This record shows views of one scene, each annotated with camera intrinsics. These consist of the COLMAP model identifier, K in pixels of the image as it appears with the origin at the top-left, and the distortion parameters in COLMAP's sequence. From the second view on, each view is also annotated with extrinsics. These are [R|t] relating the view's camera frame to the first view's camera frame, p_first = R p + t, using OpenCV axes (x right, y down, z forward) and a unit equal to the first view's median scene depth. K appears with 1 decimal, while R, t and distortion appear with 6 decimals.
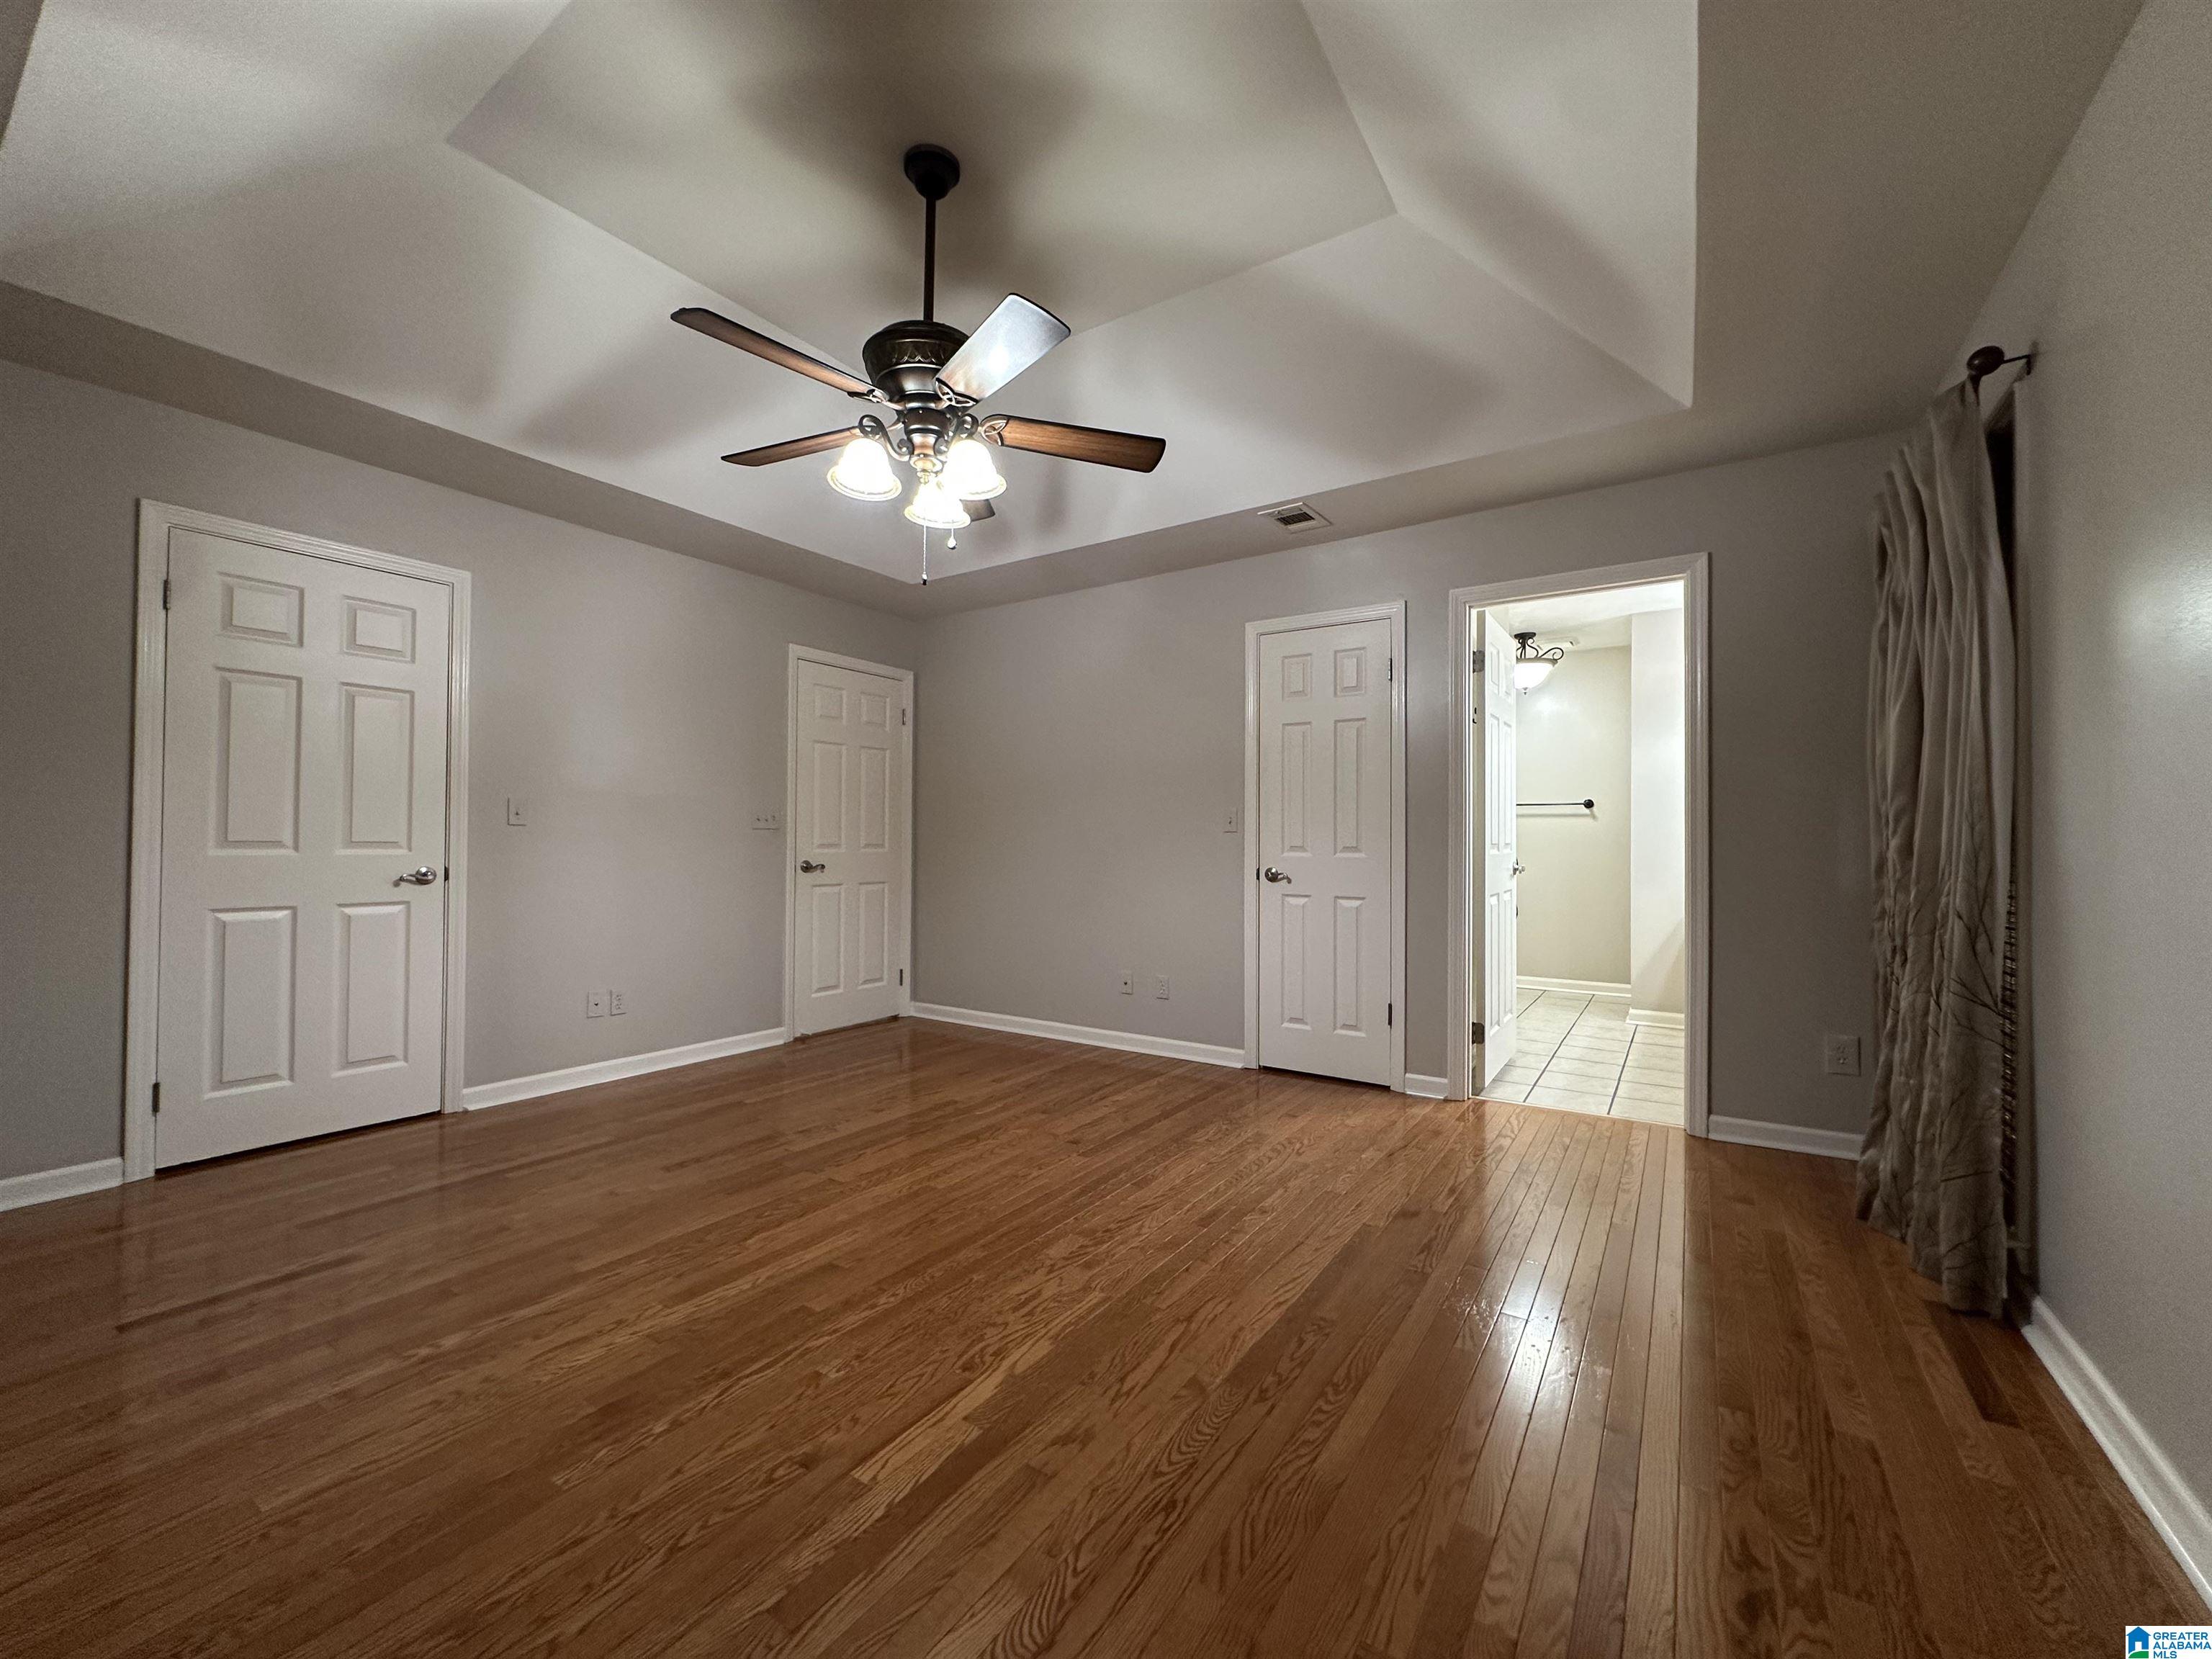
lens RADIAL K [[881.9, 0, 1106.0], [0, 881.9, 829.5], [0, 0, 1]] dist [-0.000776, -0.000022]
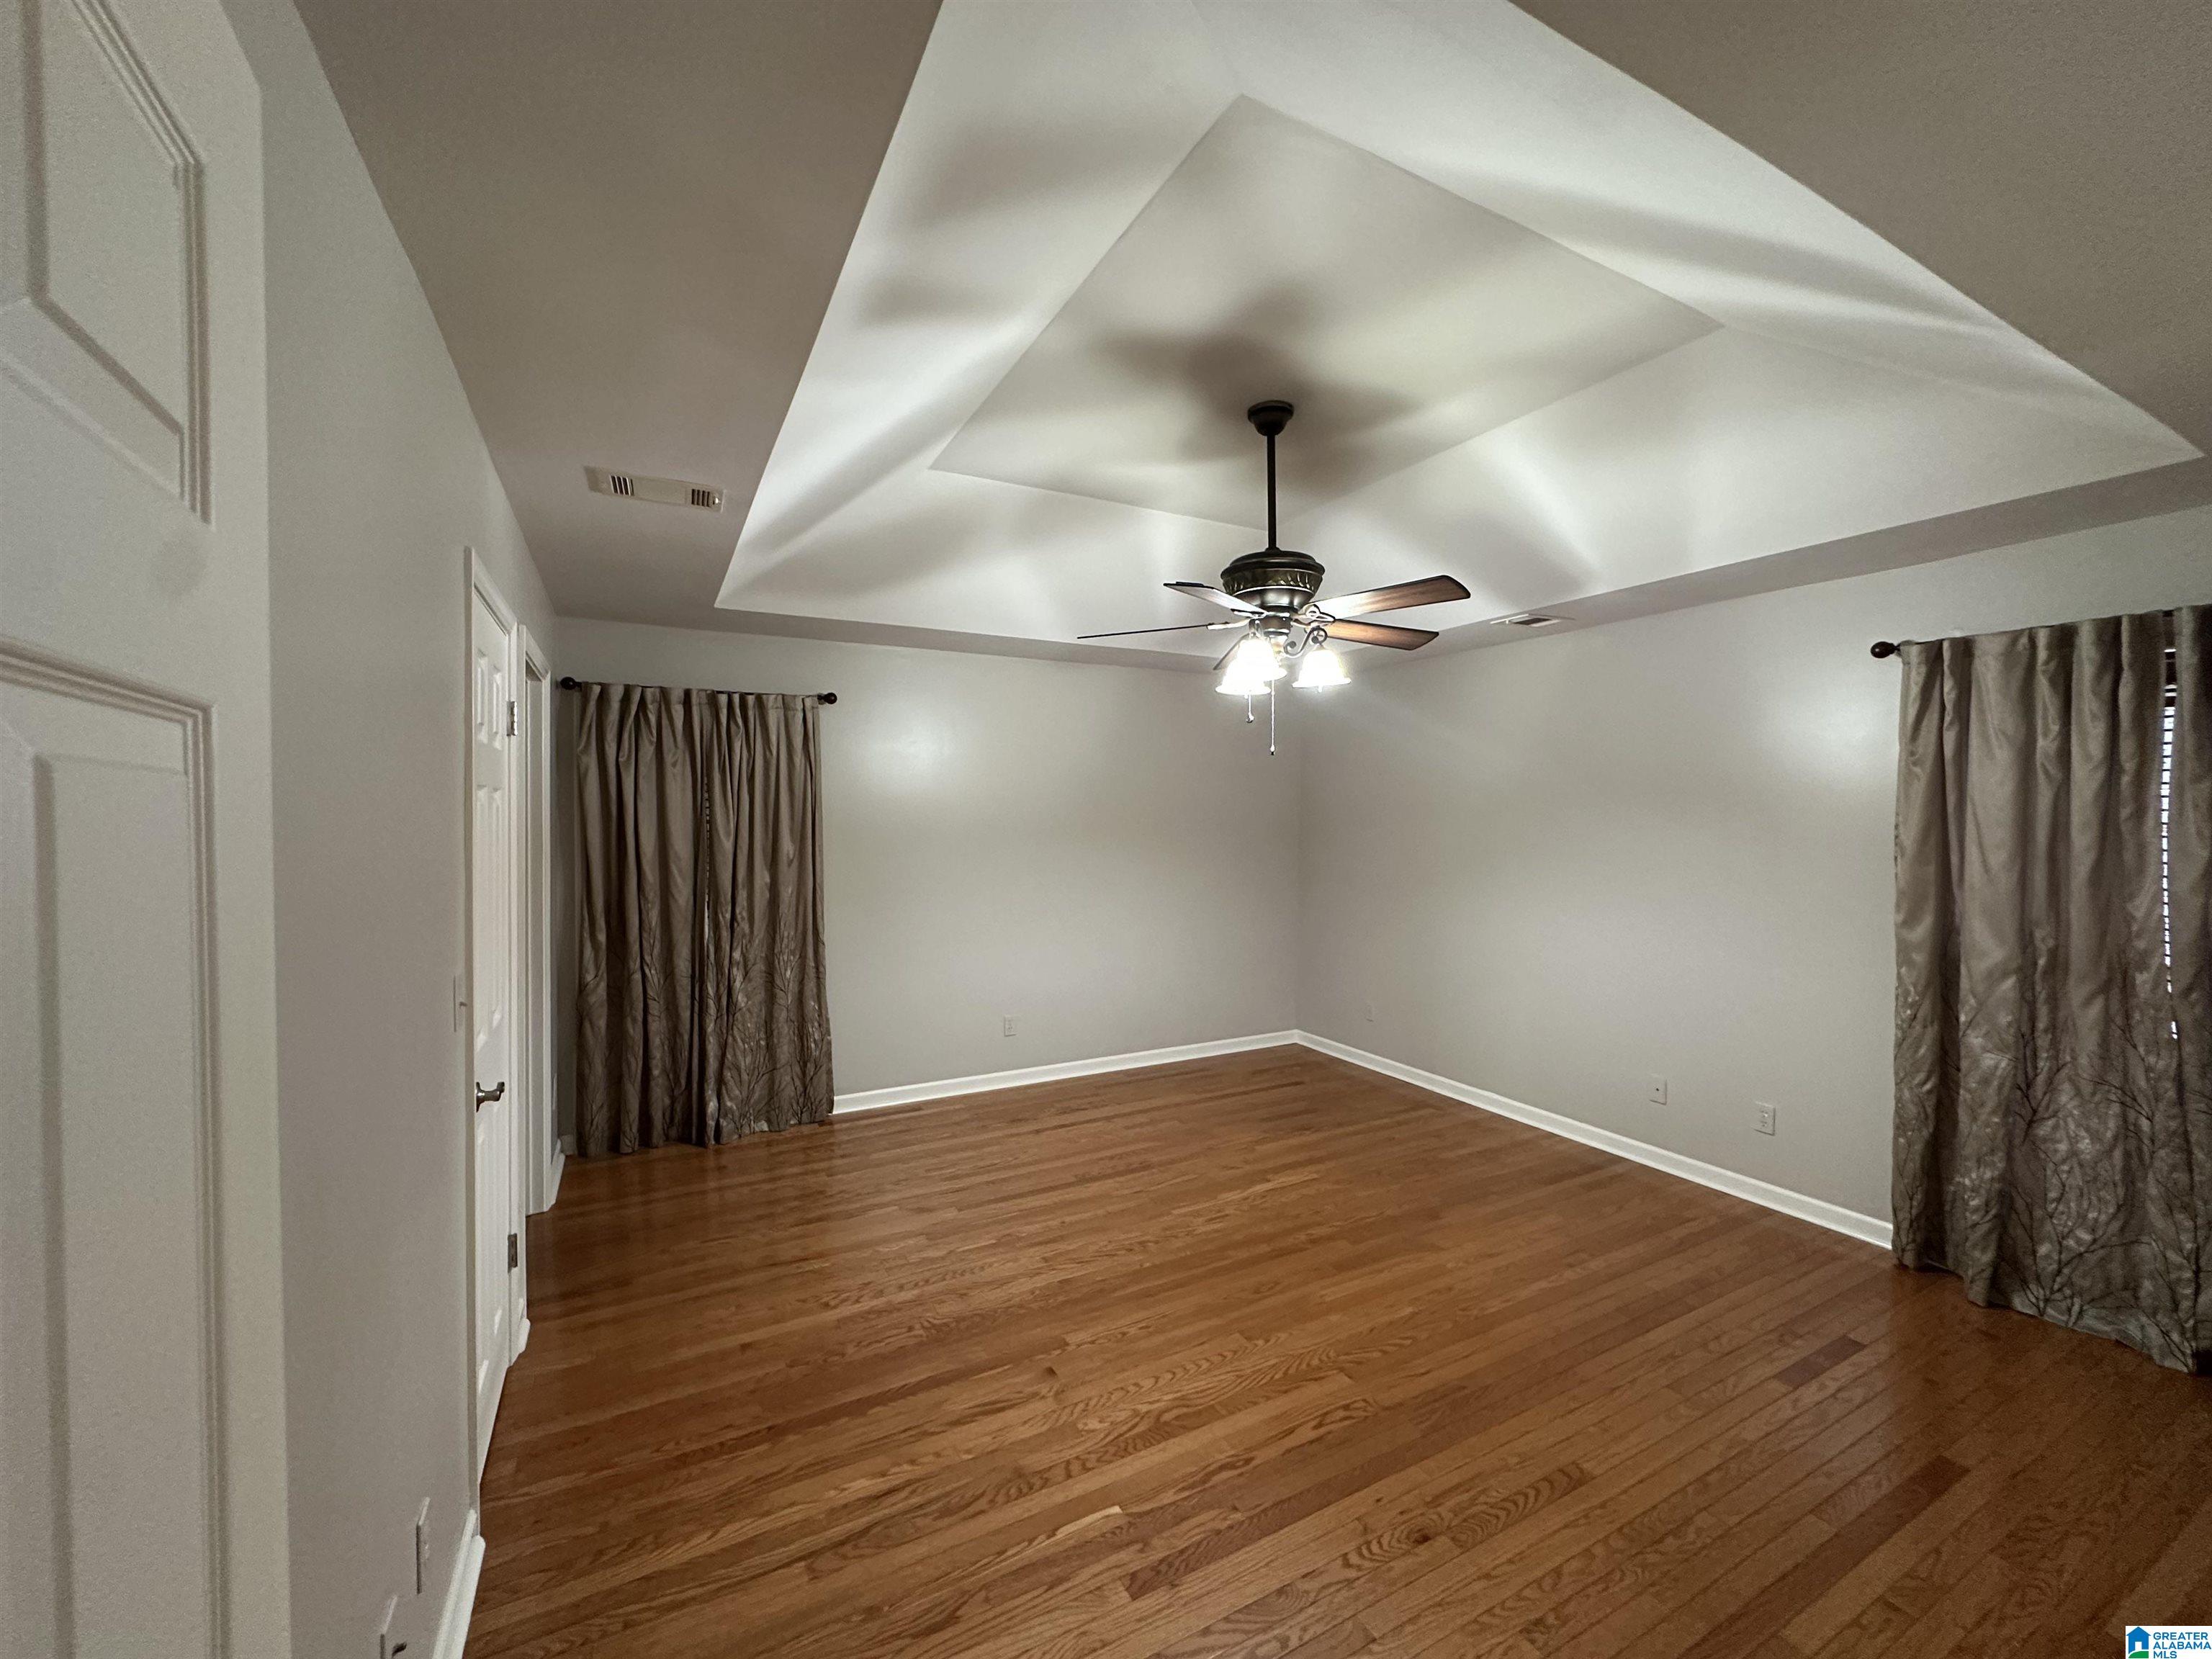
lens RADIAL K [[881.9, 0, 1106.0], [0, 881.9, 829.5], [0, 0, 1]] dist [-0.000776, -0.000022]
pose [[-0.879732, -0.009854, 0.475368, -0.597720], [-0.008832, 0.999951, 0.004385, -0.176488], [-0.475388, -0.000341, -0.879776, 2.226318]]
